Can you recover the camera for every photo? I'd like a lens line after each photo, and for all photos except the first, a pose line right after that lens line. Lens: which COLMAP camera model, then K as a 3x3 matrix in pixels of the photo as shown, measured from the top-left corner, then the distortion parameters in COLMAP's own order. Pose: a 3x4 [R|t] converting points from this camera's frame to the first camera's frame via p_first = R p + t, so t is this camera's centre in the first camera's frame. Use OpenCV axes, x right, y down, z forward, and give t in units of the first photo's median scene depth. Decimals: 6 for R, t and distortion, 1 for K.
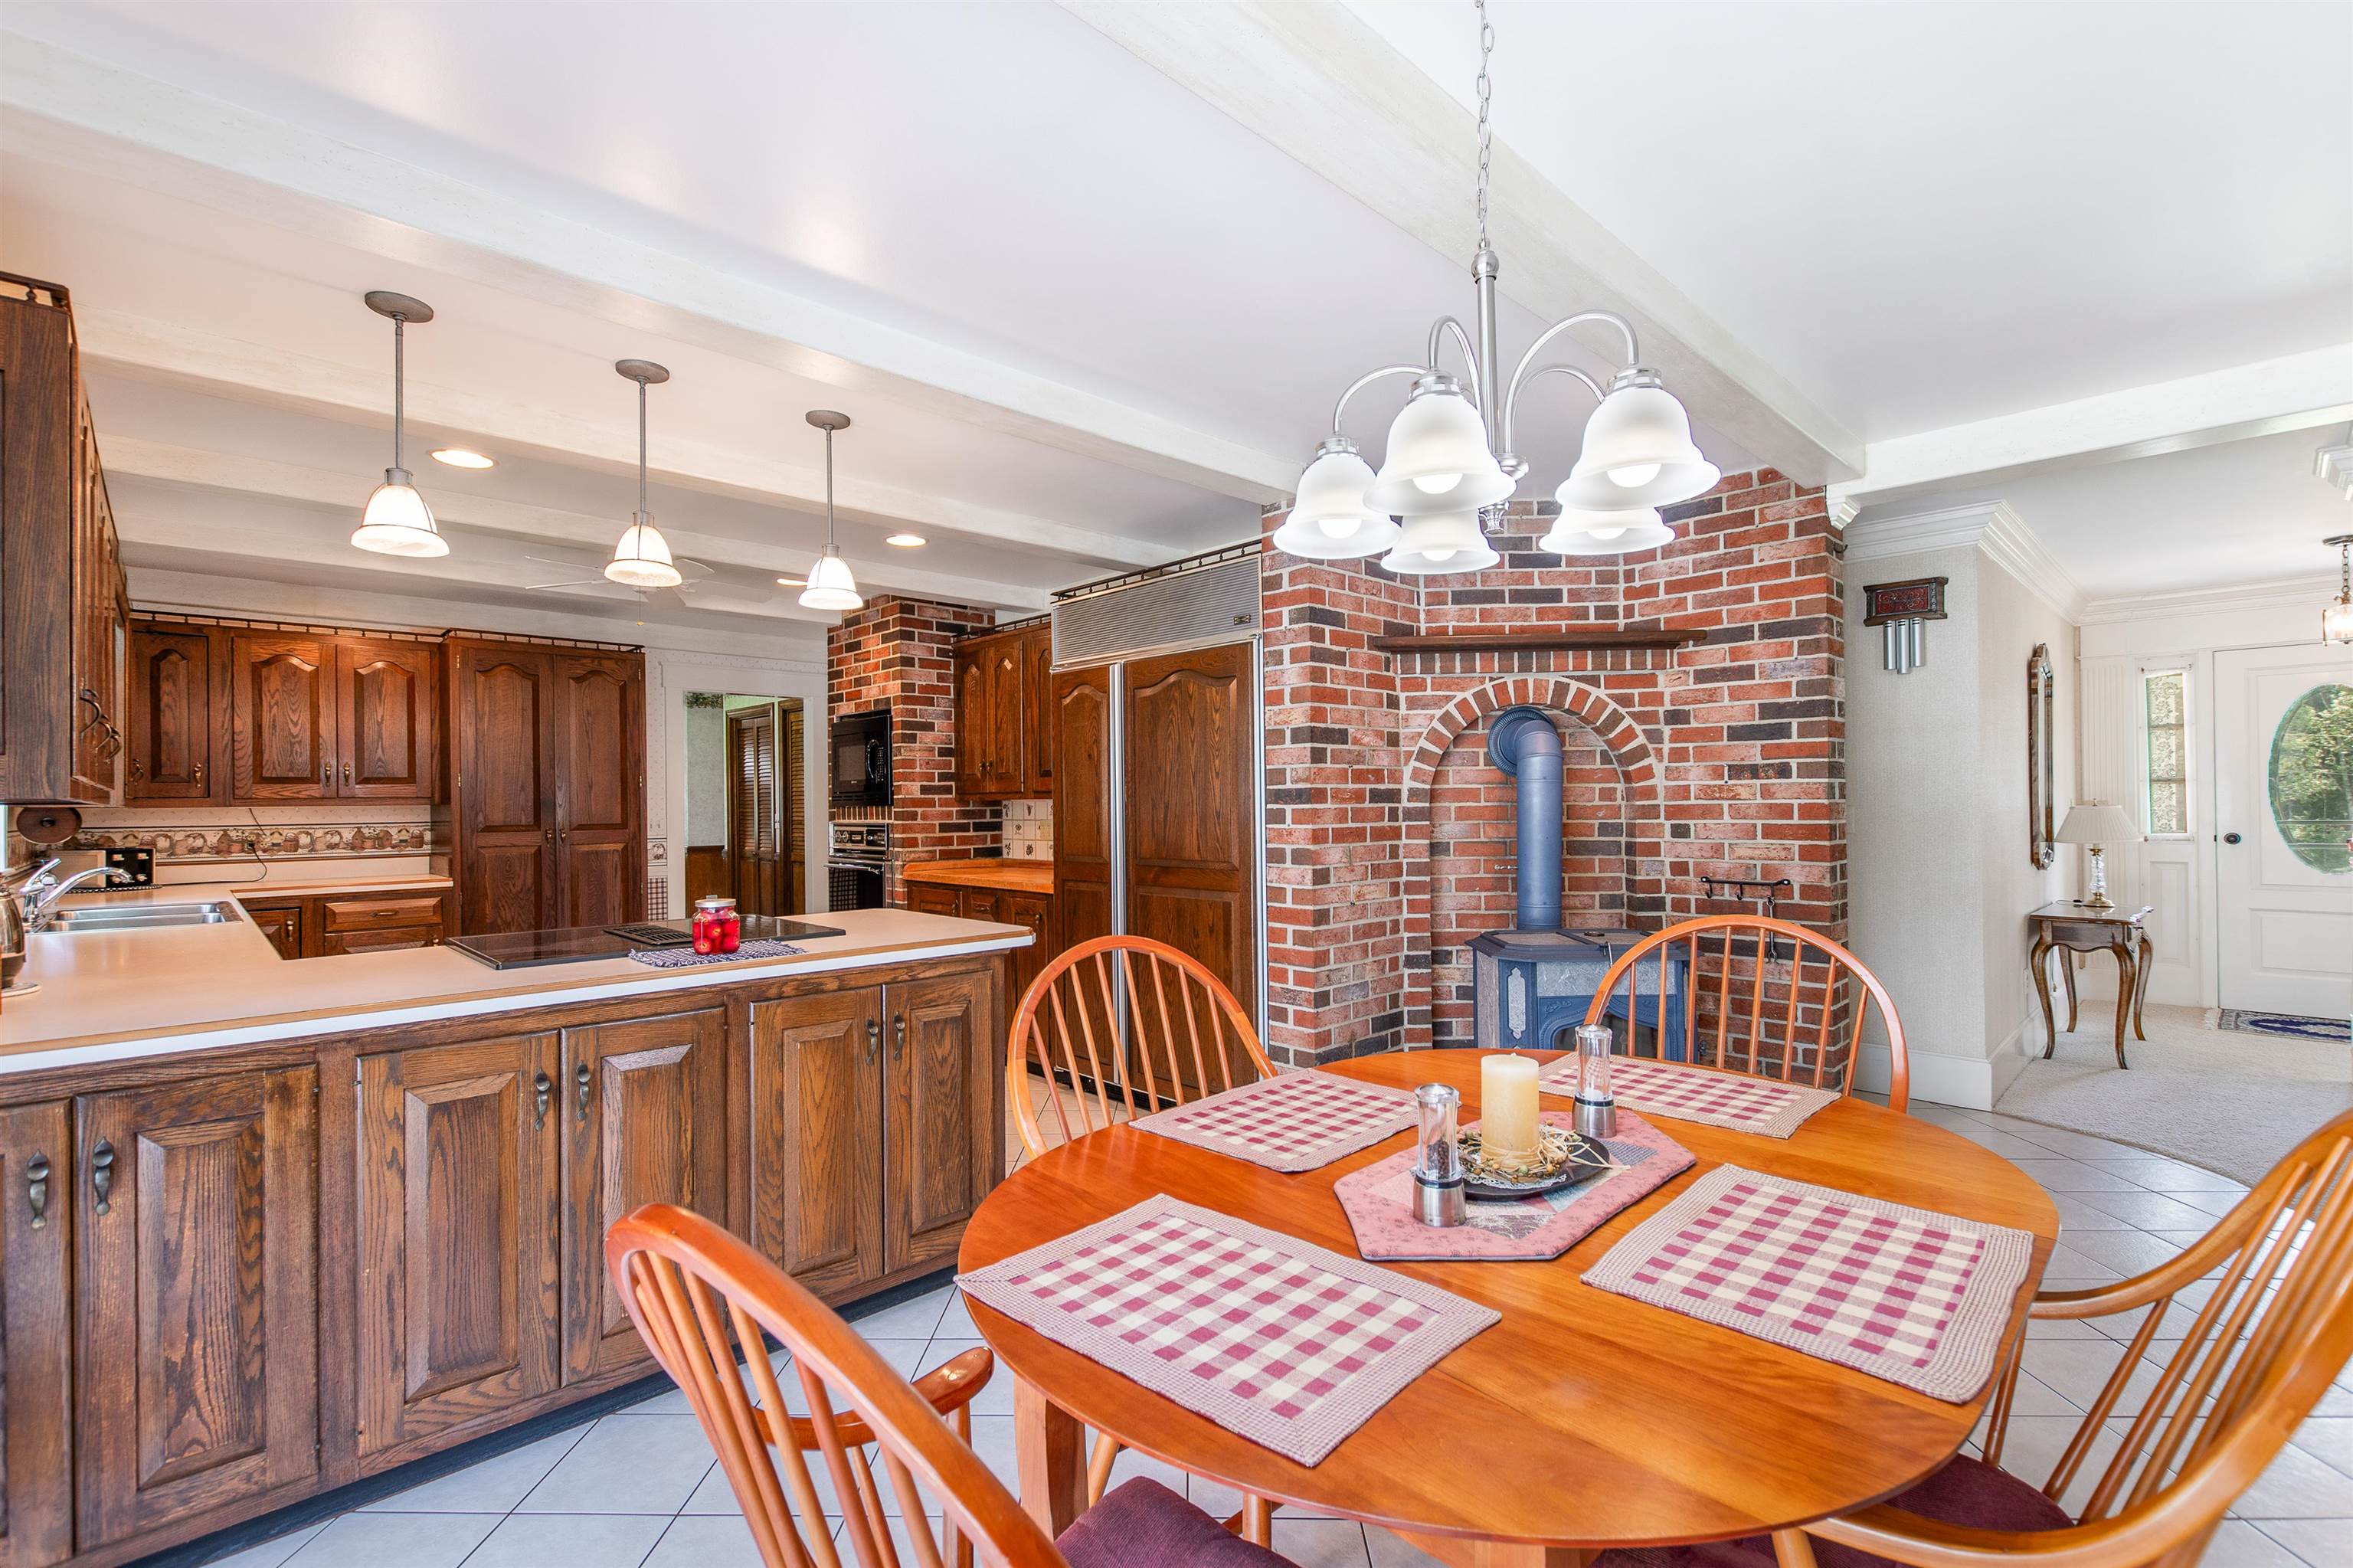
lens RADIAL K [[1045.8, 0, 1176.5], [0, 1045.8, 784.0], [0, 0, 1]] dist [0.001645, 0.000228]
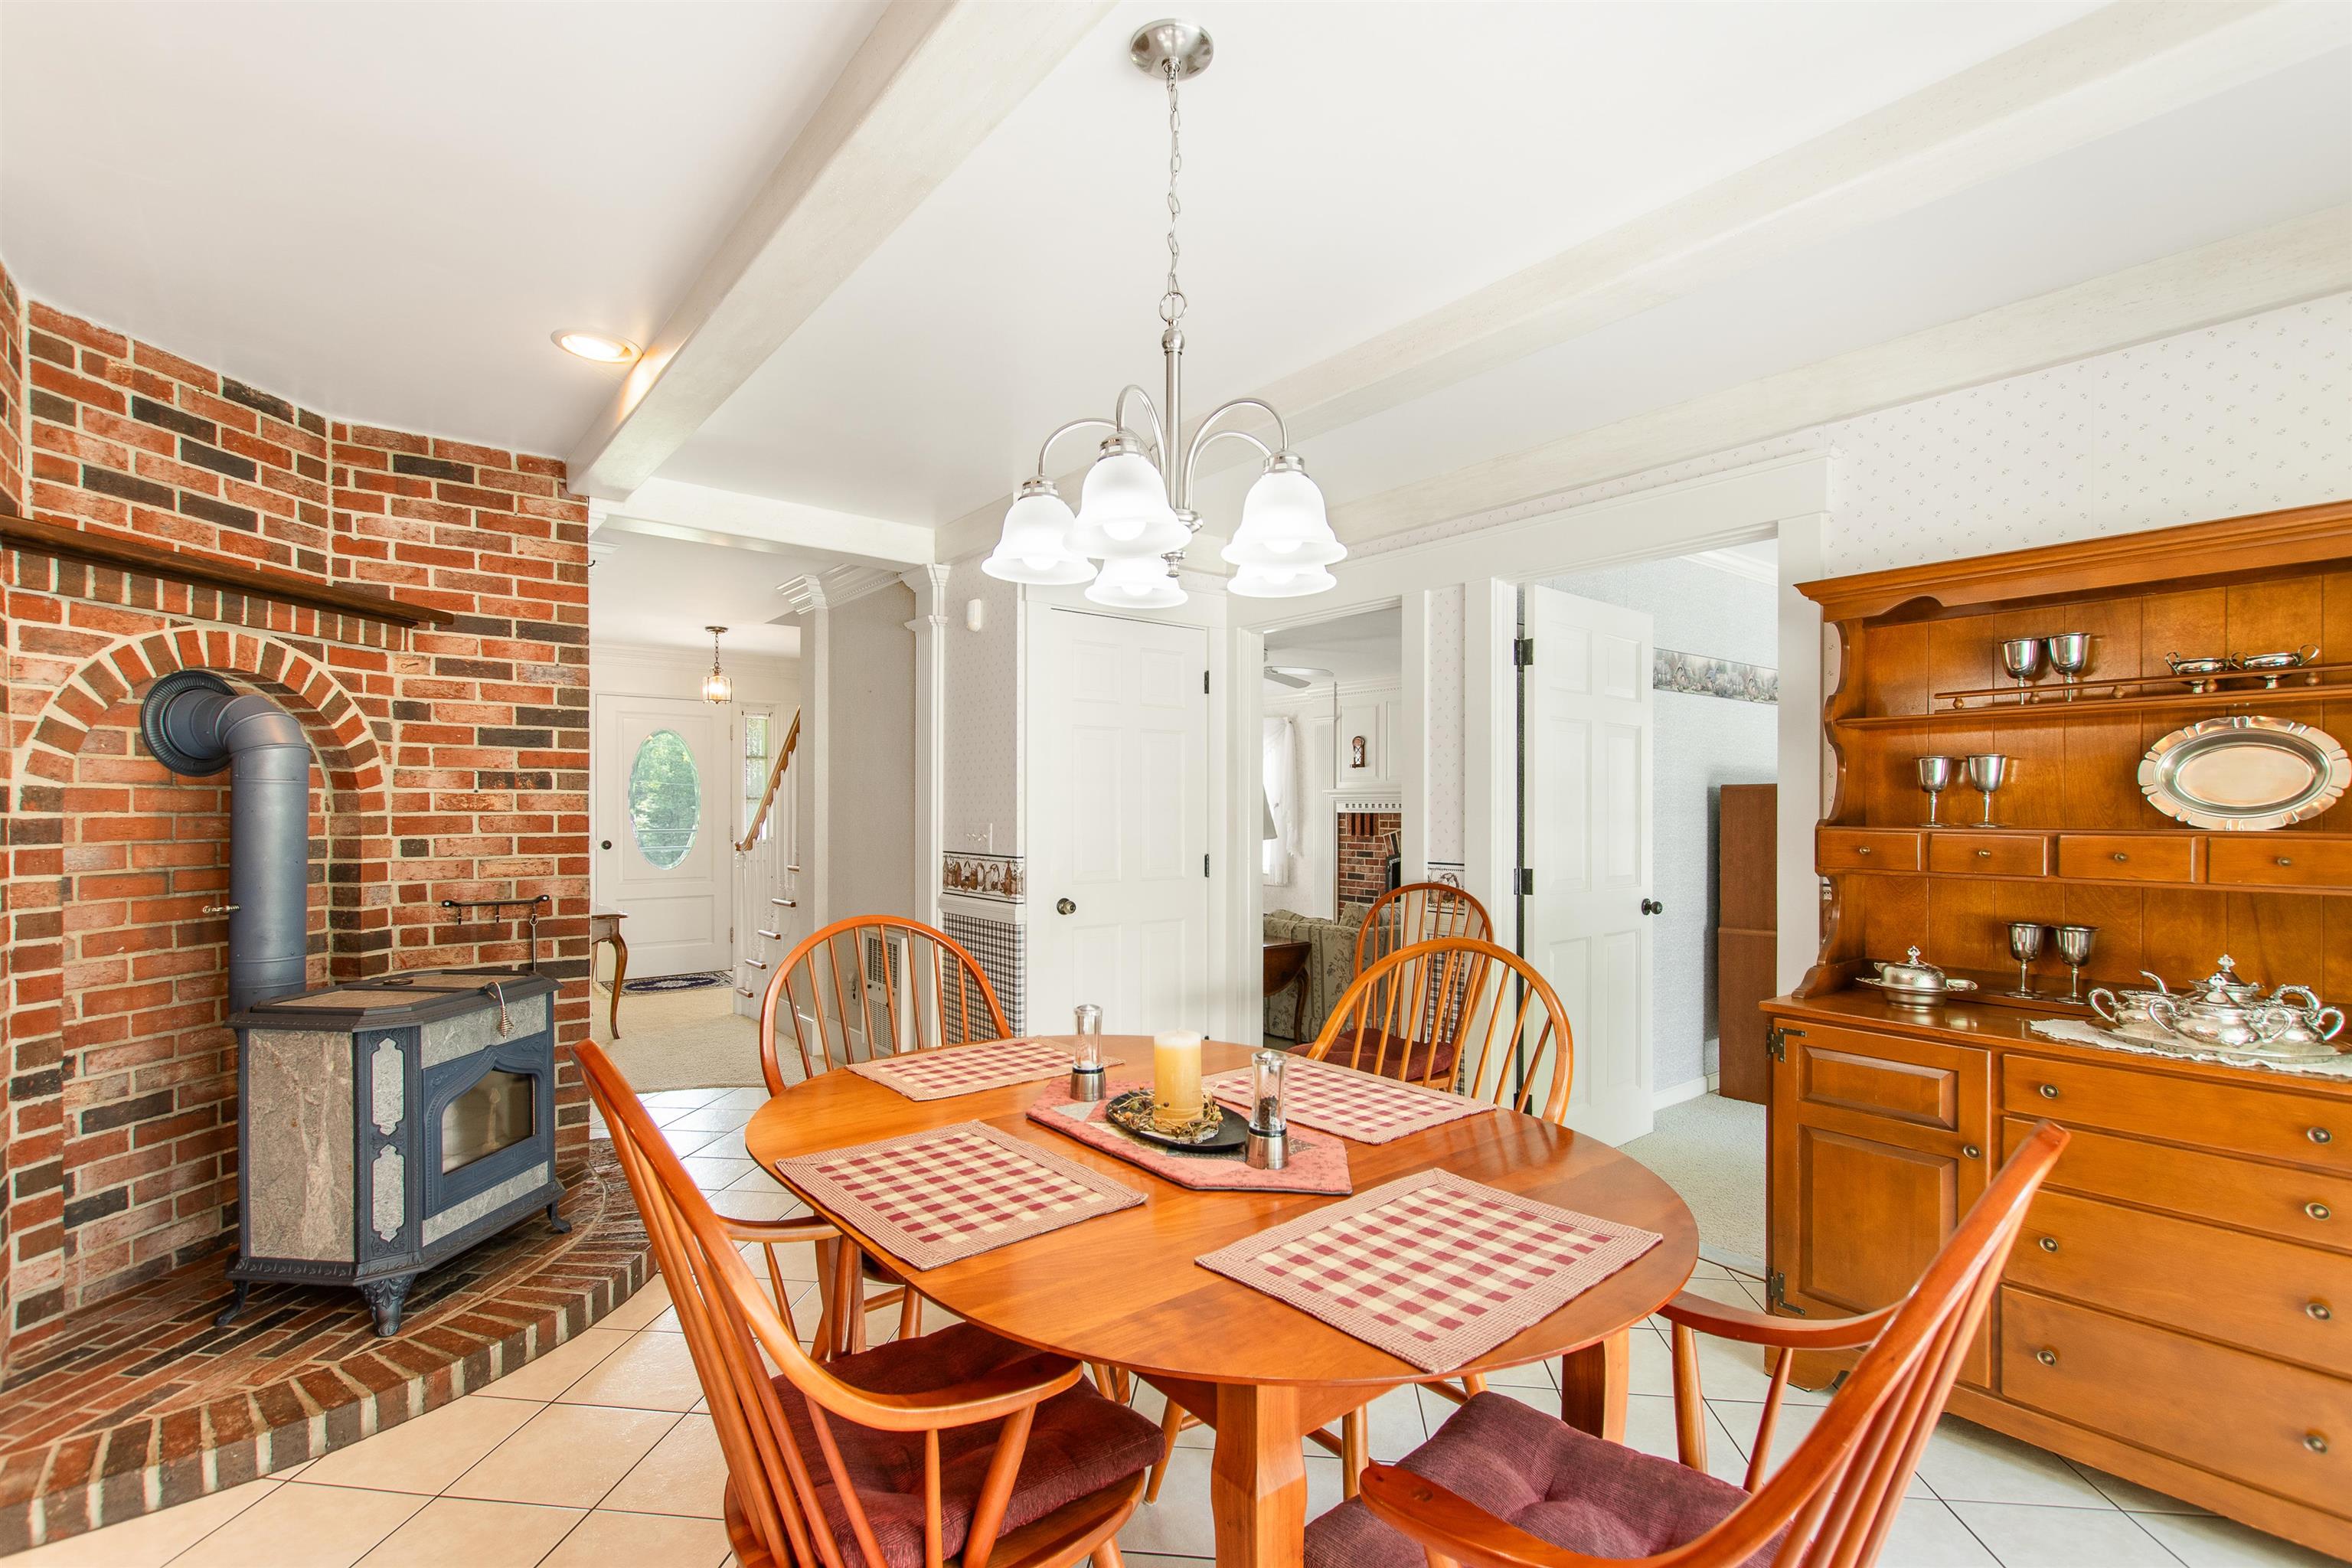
lens RADIAL K [[1061.0, 0, 1176.5], [0, 1061.0, 800.3], [0, 0, 1]] dist [0.002802, -0.000010]
pose [[0.089848, 0.018069, 0.995792, -0.306513], [-0.019851, 0.999669, -0.016348, 0.008670], [-0.995758, -0.018299, 0.090177, 0.320380]]
